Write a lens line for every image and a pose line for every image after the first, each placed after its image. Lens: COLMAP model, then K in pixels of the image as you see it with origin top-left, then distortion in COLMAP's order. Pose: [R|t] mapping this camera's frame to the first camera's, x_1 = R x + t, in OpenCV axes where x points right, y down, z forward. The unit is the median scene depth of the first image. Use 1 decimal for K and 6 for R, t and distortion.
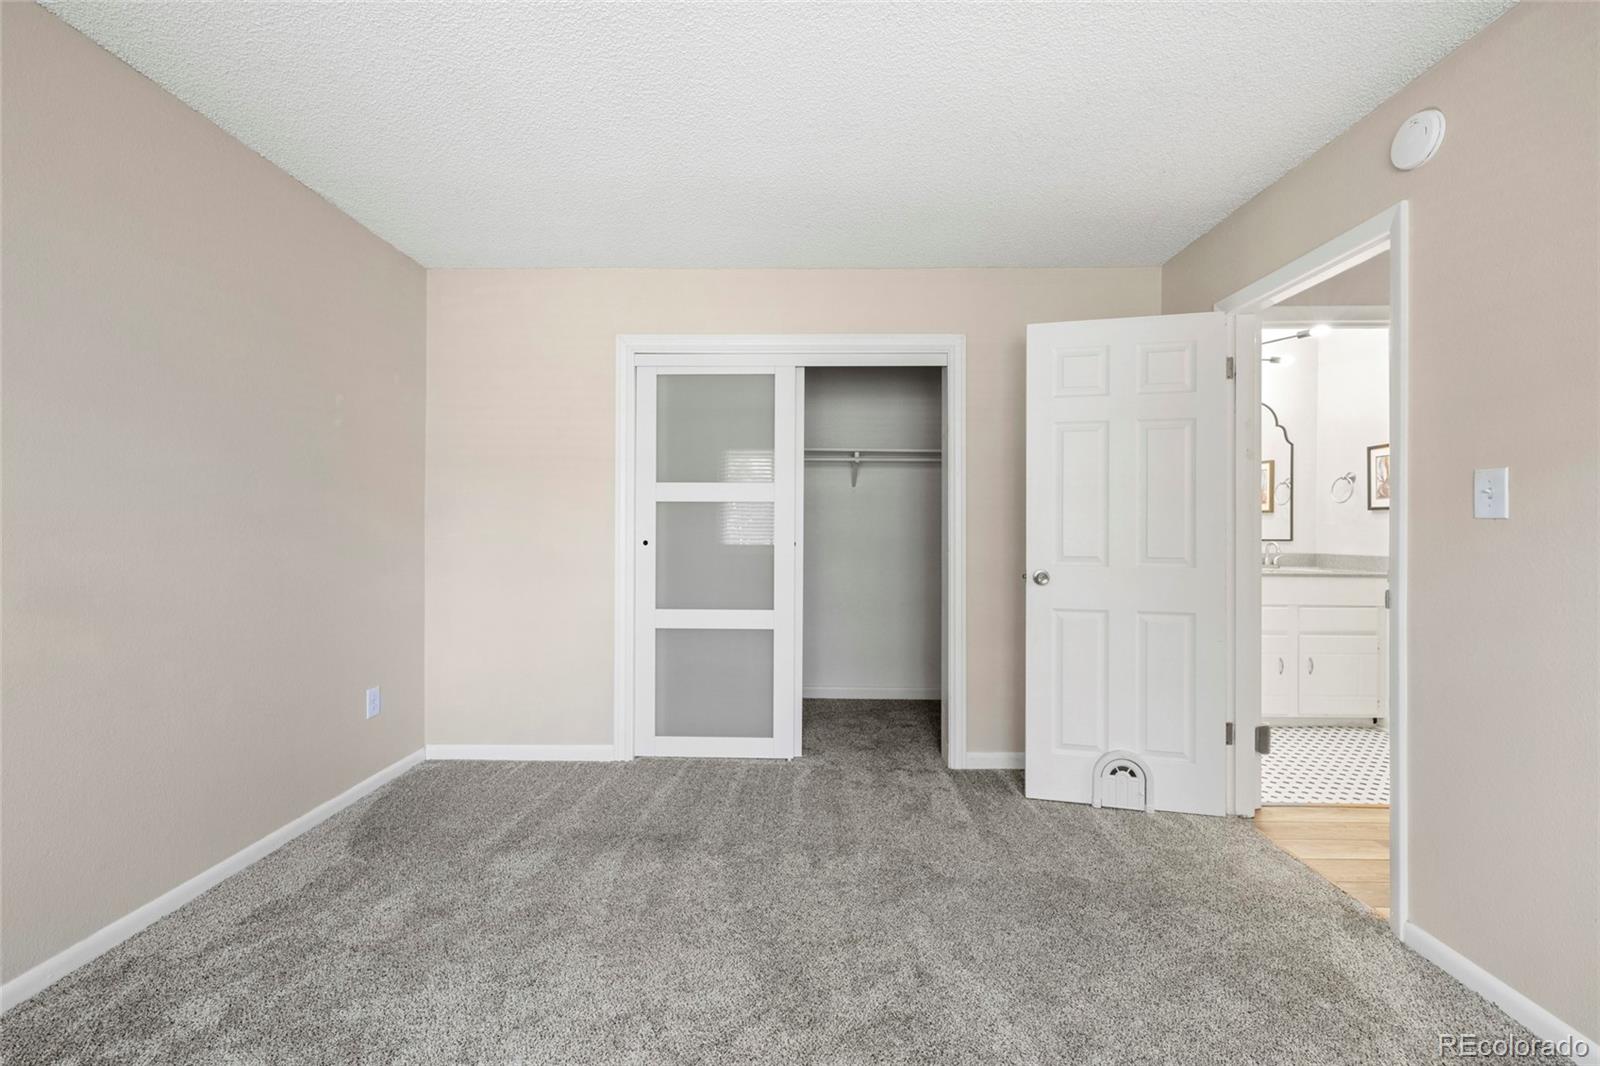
lens RADIAL K [[669.4, 0, 797.4], [0, 669.4, 528.0], [0, 0, 1]] dist [-0.000191, -0.000248]
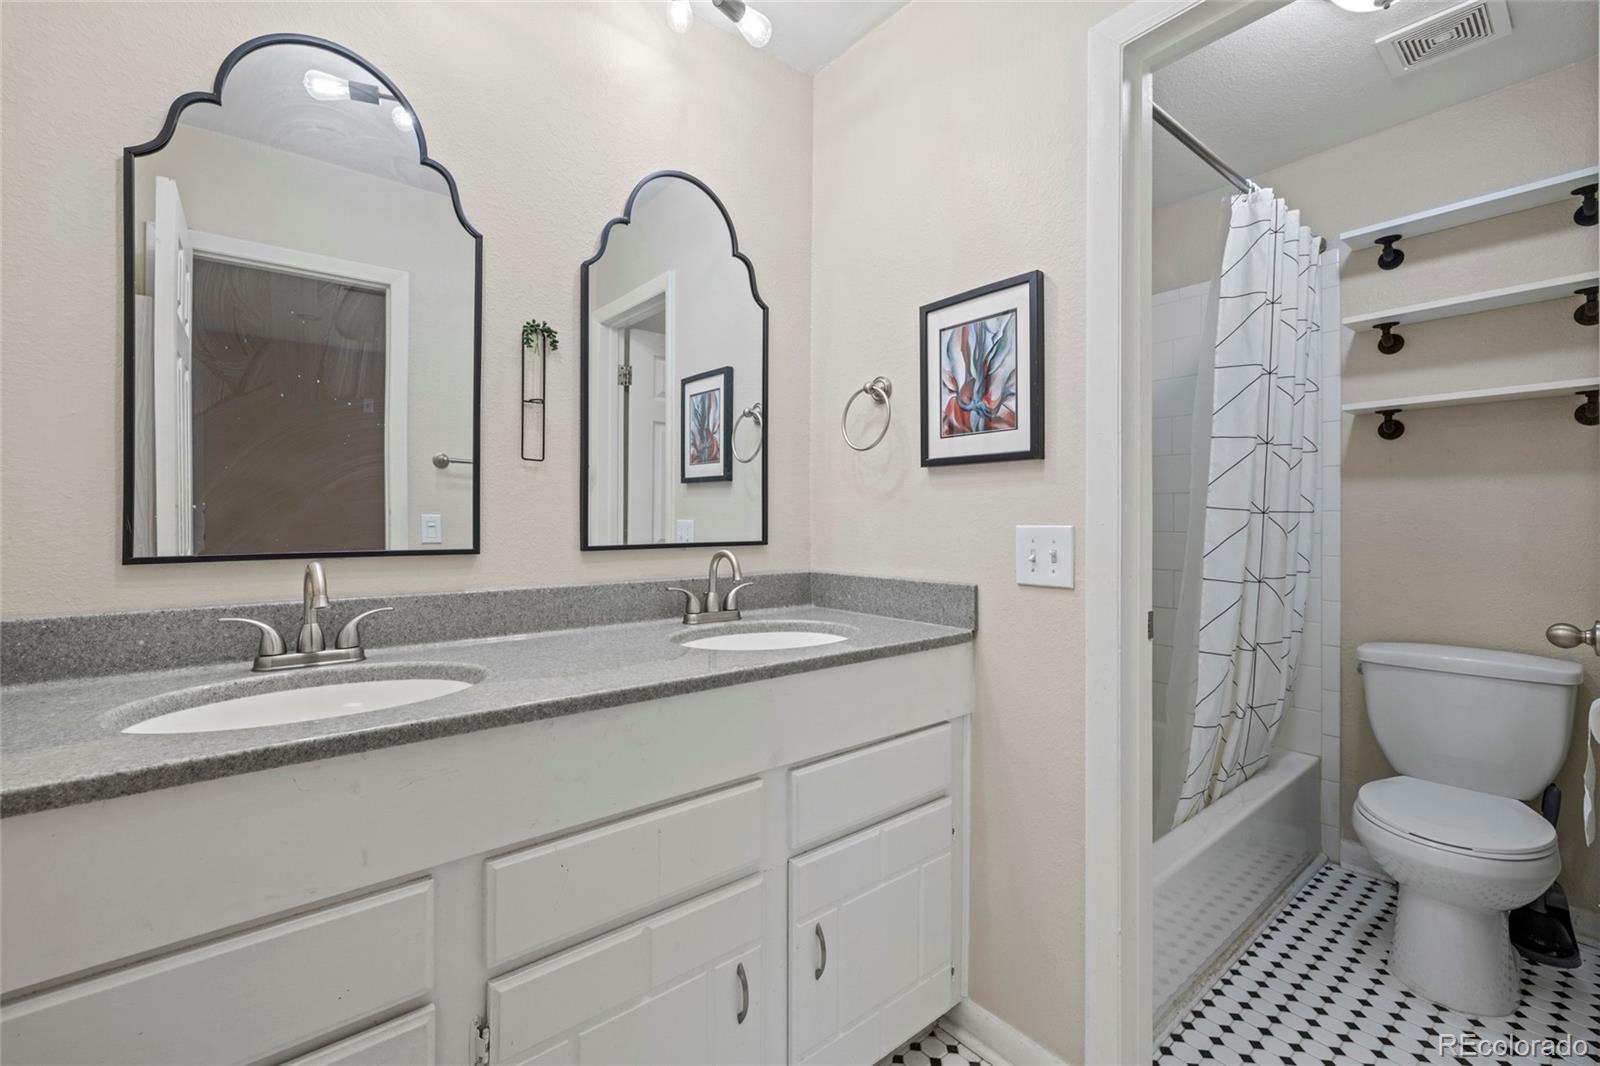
lens RADIAL K [[669.4, 0, 797.4], [0, 669.4, 528.0], [0, 0, 1]] dist [-0.000191, -0.000248]
pose [[0.767638, -0.005757, 0.640857, 0.496410], [0.001190, 0.999971, 0.007557, 0.005940], [-0.640882, -0.005039, 0.767623, 0.680253]]
